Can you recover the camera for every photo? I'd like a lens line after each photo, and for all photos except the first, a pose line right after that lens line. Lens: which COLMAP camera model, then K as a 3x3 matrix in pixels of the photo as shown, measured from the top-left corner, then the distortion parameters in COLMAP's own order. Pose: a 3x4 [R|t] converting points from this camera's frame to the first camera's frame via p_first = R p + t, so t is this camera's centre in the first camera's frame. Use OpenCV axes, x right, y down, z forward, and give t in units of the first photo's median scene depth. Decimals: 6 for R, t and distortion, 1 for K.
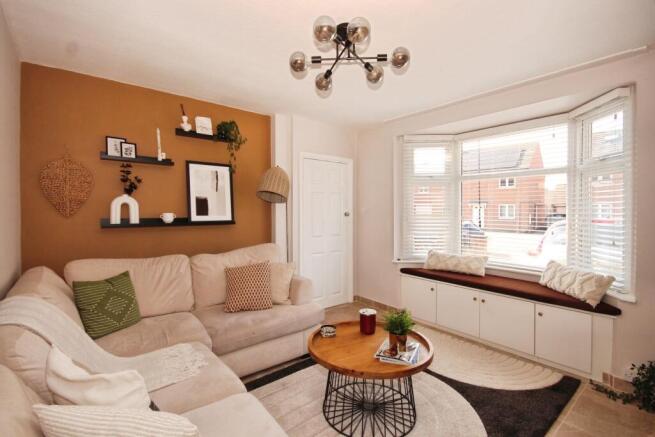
lens RADIAL K [[307.2, 0, 327.5], [0, 307.2, 217.9], [0, 0, 1]] dist [-0.000337, -0.000524]
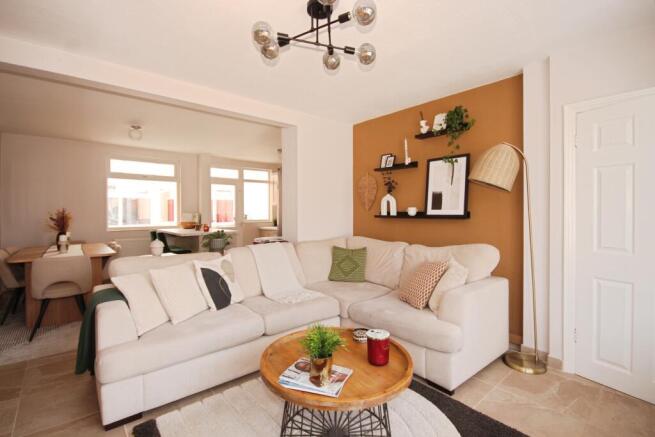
lens RADIAL K [[307.2, 0, 328.8], [0, 307.2, 216.2], [0, 0, 1]] dist [-0.000337, -0.000524]
pose [[0.020653, 0.013610, -0.999694, 0.662108], [-0.024401, 0.999616, 0.013105, 0.010064], [0.999489, 0.024123, 0.020977, 0.655246]]
